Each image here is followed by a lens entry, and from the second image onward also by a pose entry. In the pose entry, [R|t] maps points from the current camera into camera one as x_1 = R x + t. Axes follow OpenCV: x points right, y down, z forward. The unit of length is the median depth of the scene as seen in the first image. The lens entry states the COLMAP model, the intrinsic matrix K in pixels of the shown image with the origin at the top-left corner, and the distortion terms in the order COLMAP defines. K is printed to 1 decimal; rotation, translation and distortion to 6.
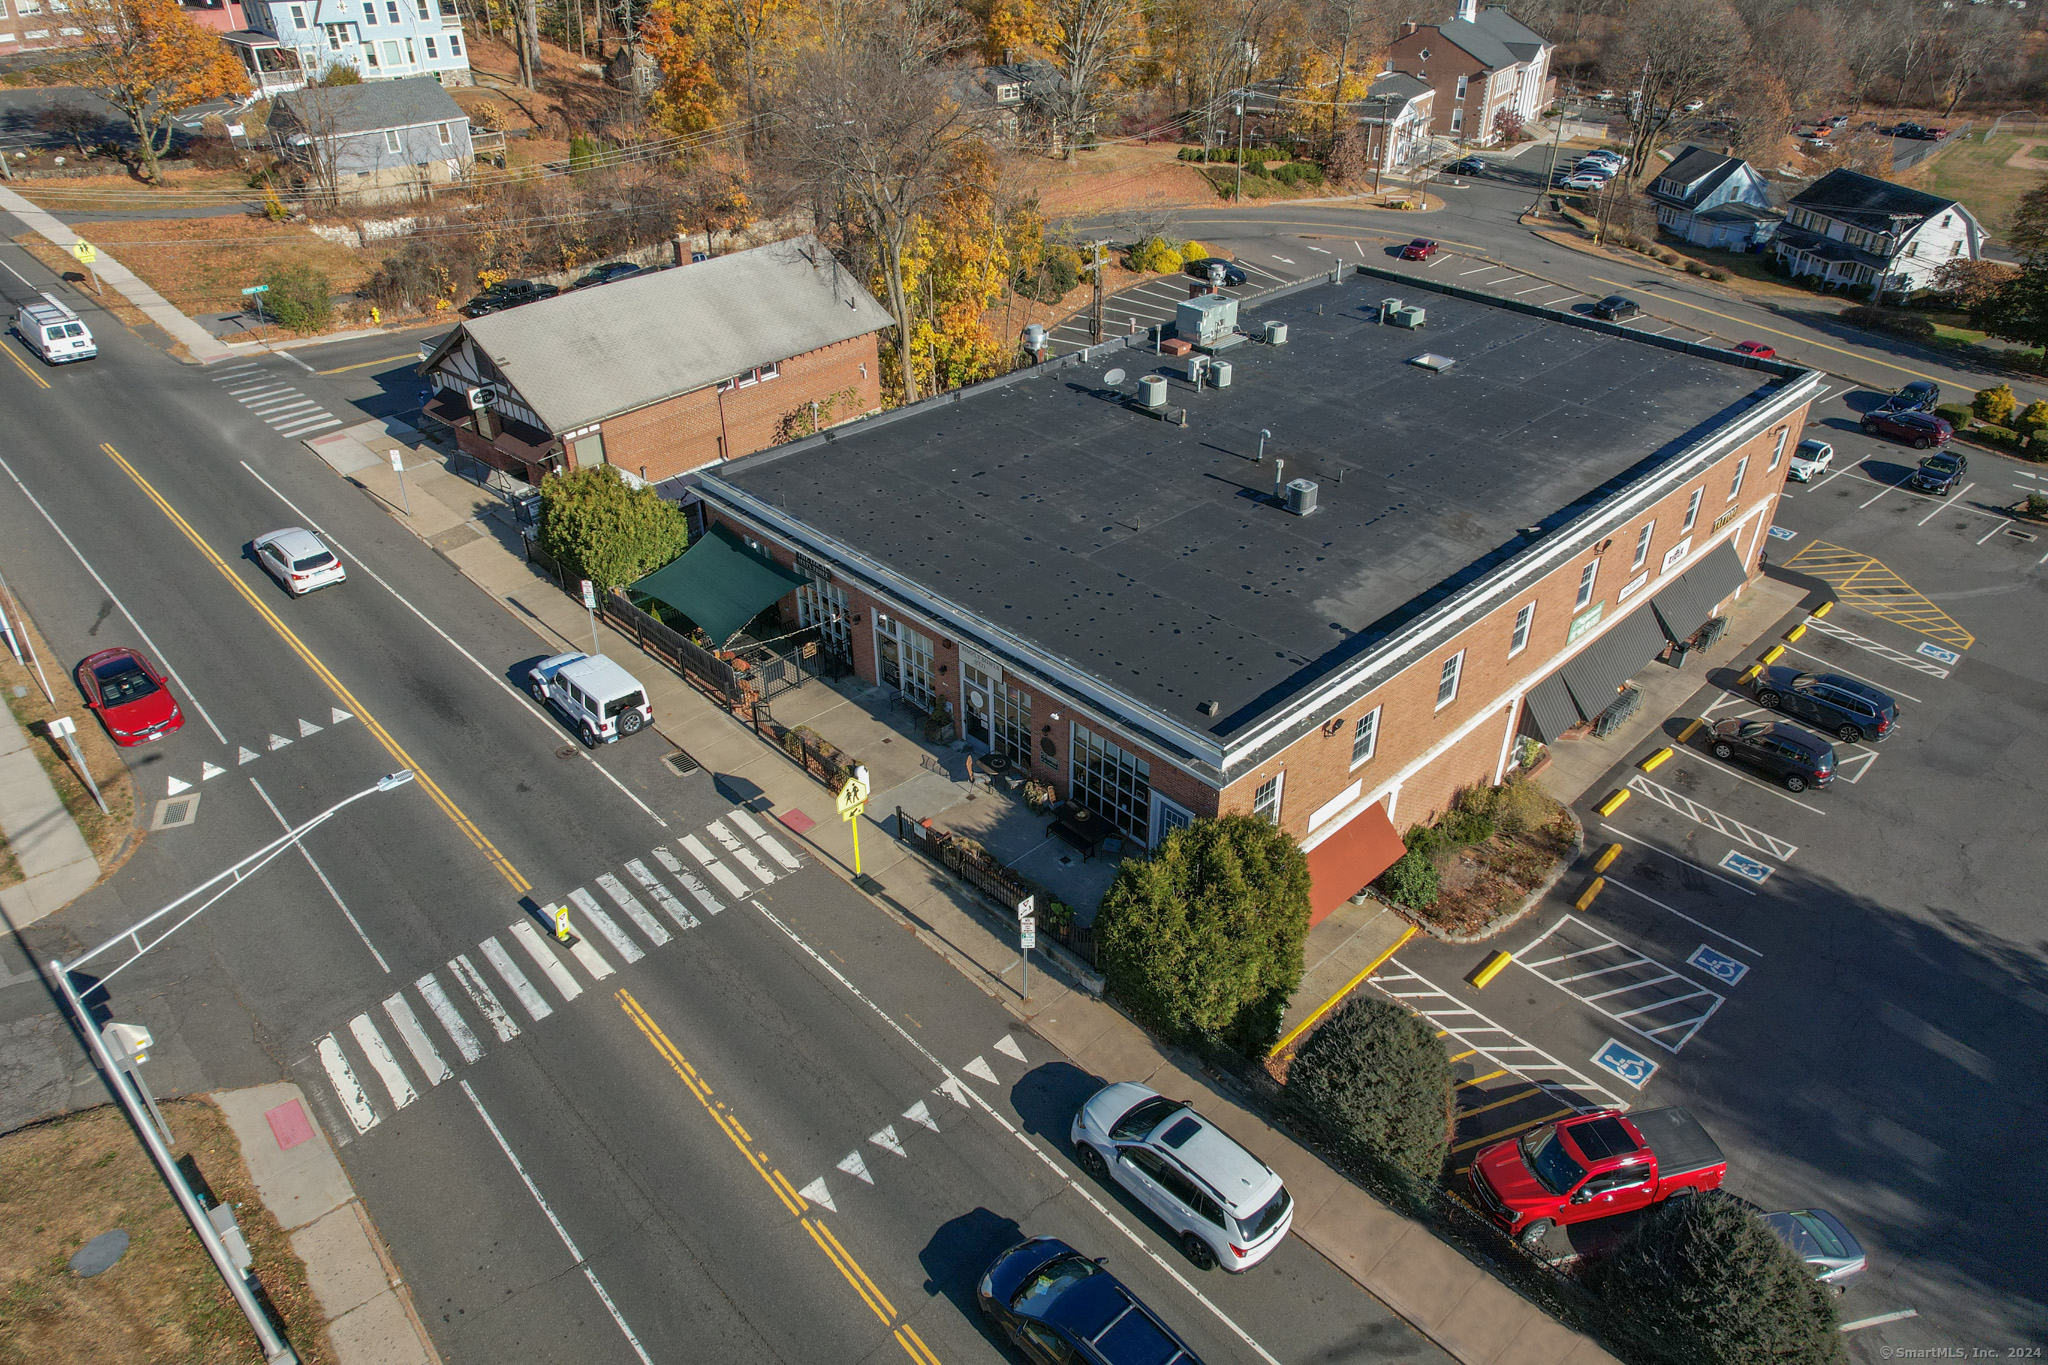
lens RADIAL K [[1307.0, 0, 1028.5], [0, 1307.0, 692.1], [0, 0, 1]] dist [-0.061844, 0.053360]
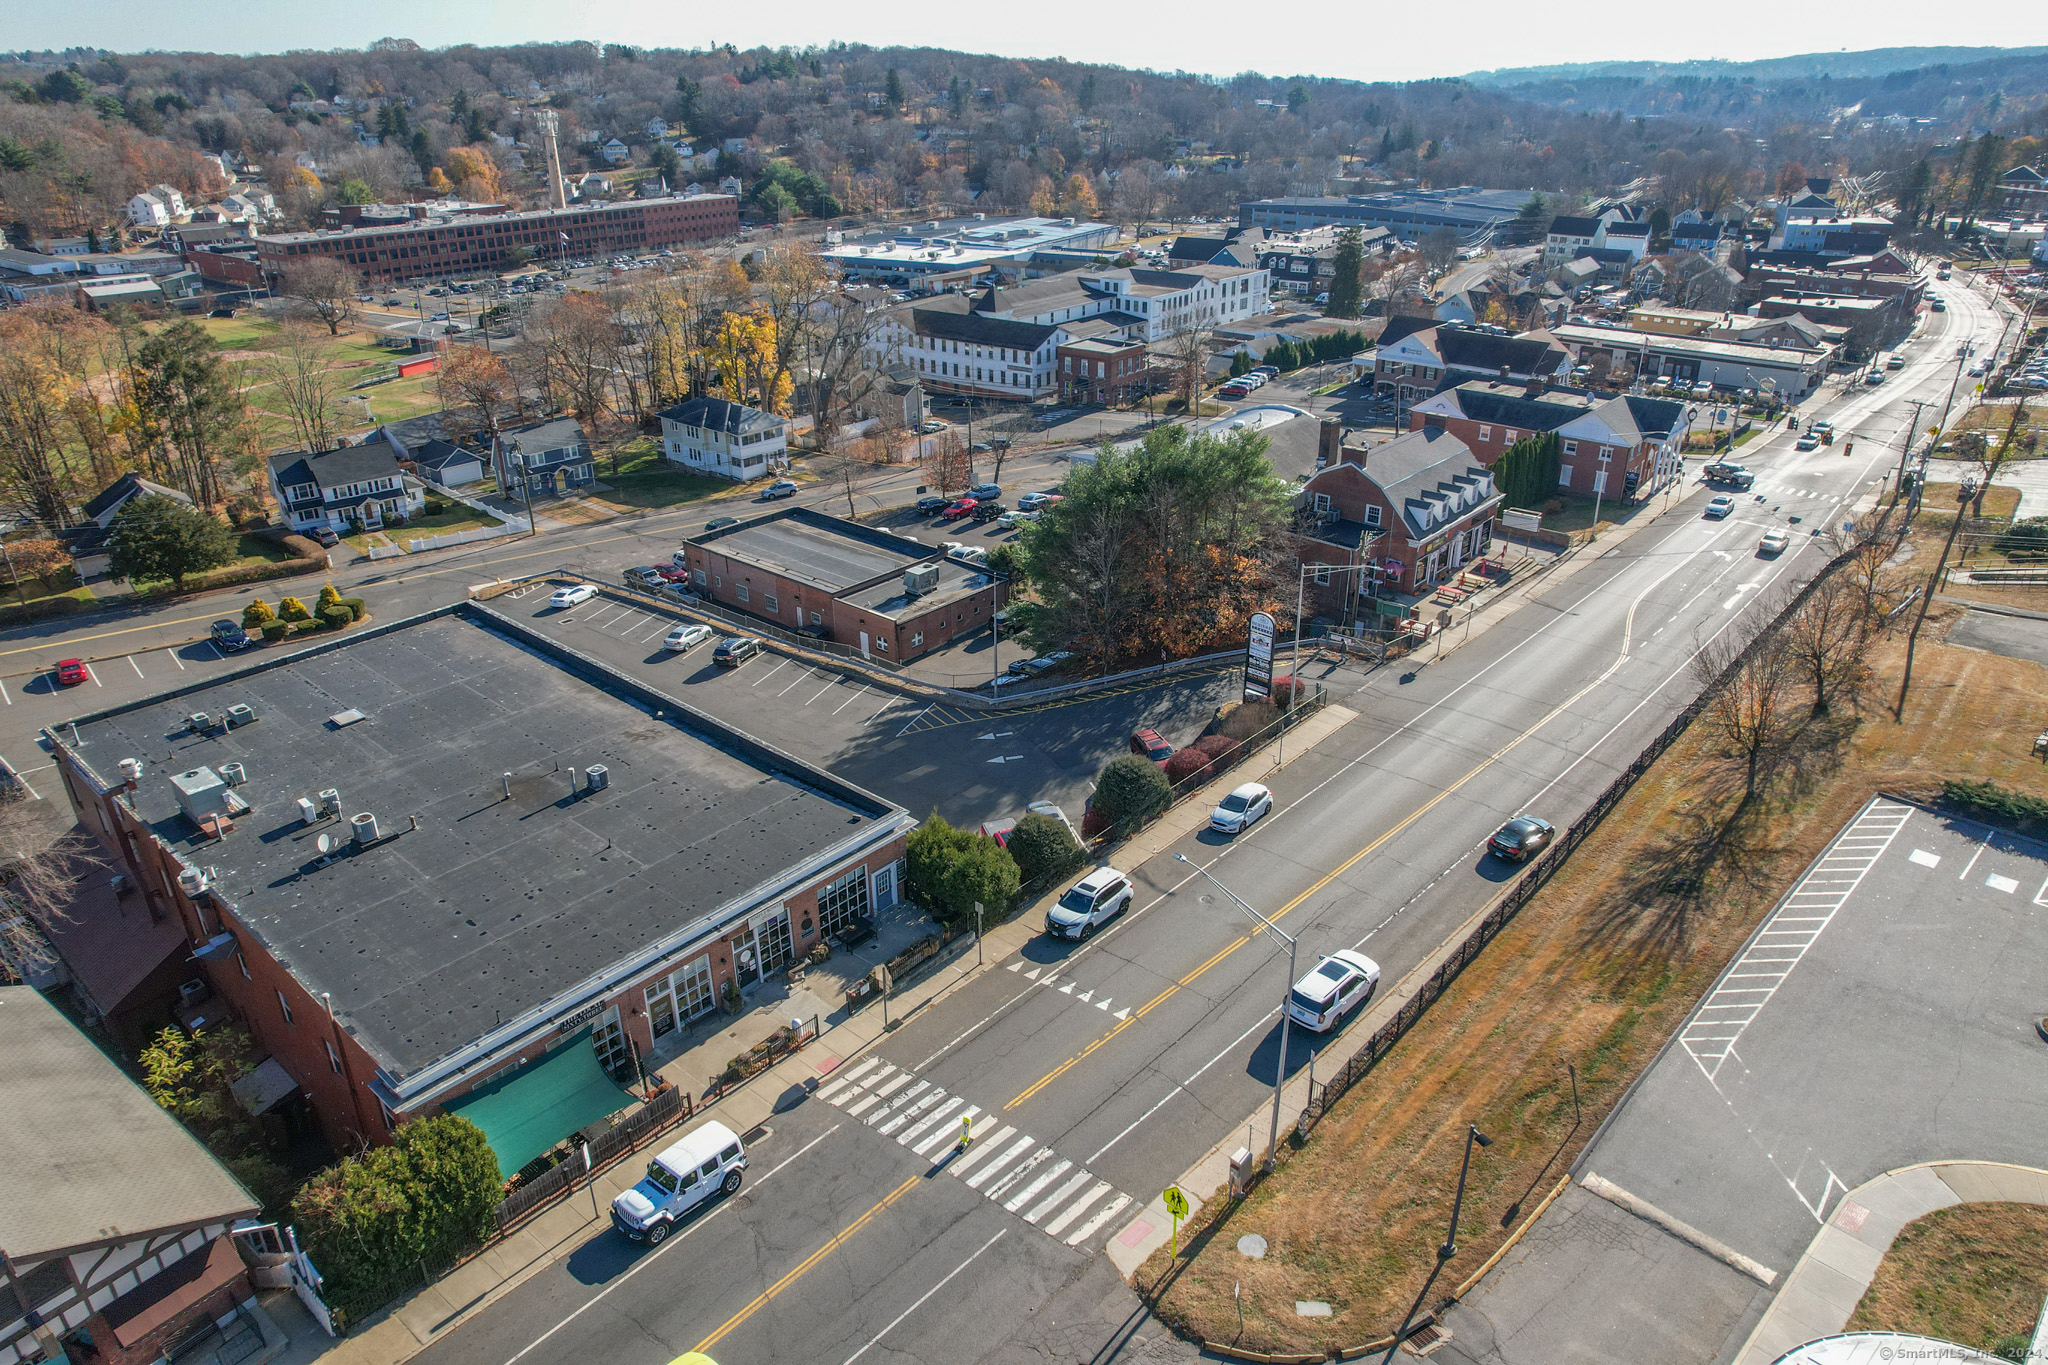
lens RADIAL K [[1307.0, 0, 1032.7], [0, 1307.0, 688.4], [0, 0, 1]] dist [-0.061844, 0.053360]
pose [[-0.097843, -0.426631, 0.899118, -1.163165], [0.539902, 0.736193, 0.408076, -0.589568], [-0.836022, 0.525363, 0.158308, 0.350493]]
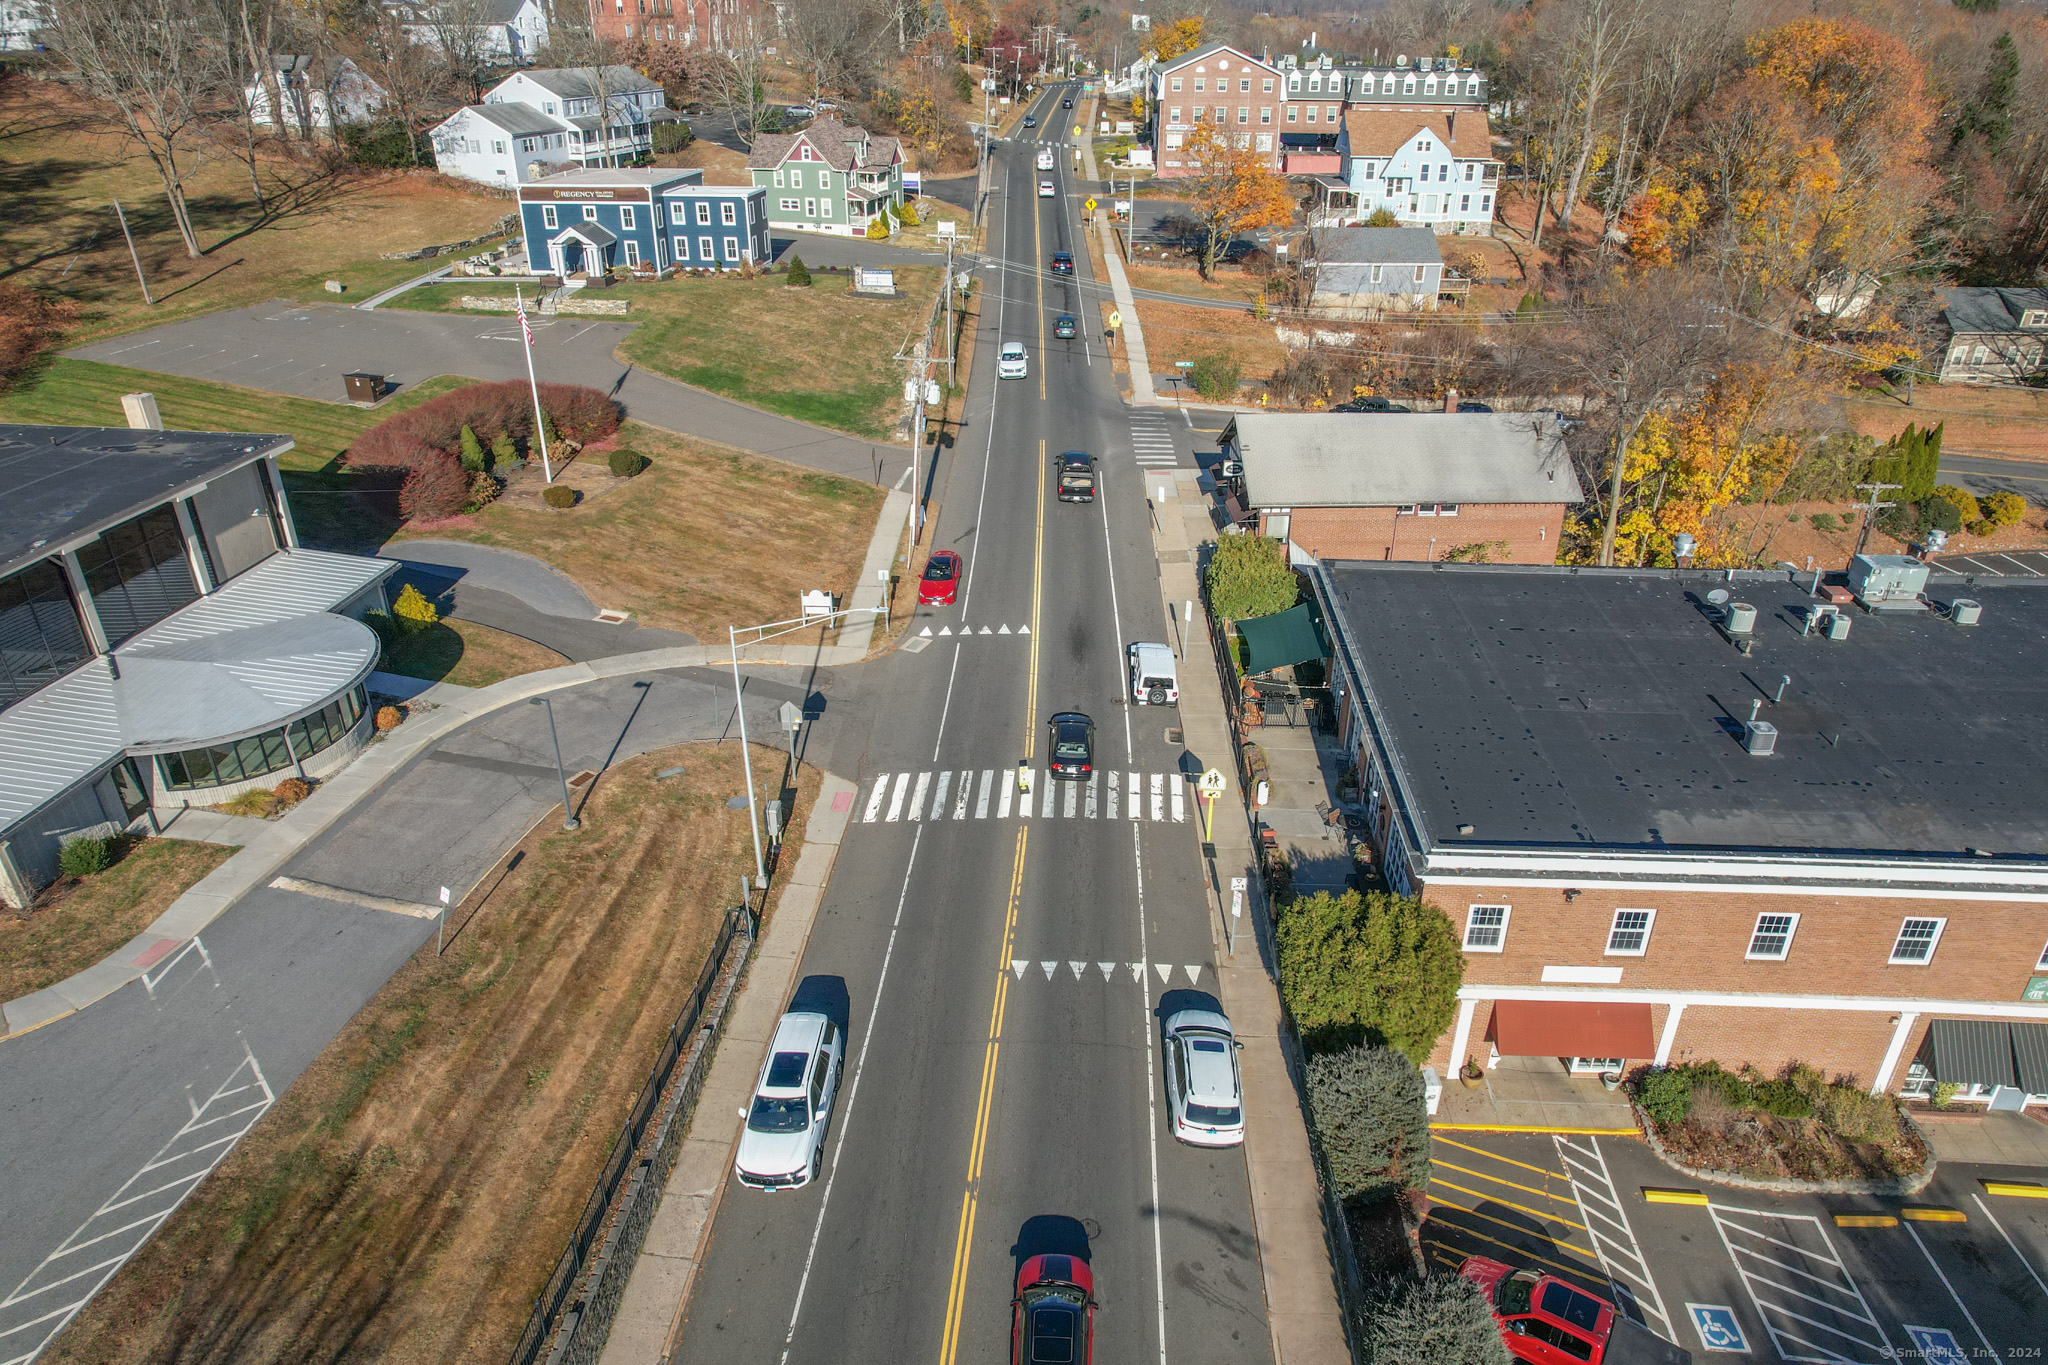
lens RADIAL K [[1307.0, 0, 1024.6], [0, 1307.0, 683.3], [0, 0, 1]] dist [-0.061844, 0.053360]
pose [[0.684744, 0.339912, -0.644659, 0.496803], [-0.395661, 0.916244, 0.062847, -0.021507], [0.612027, 0.212032, 0.761883, -0.186664]]
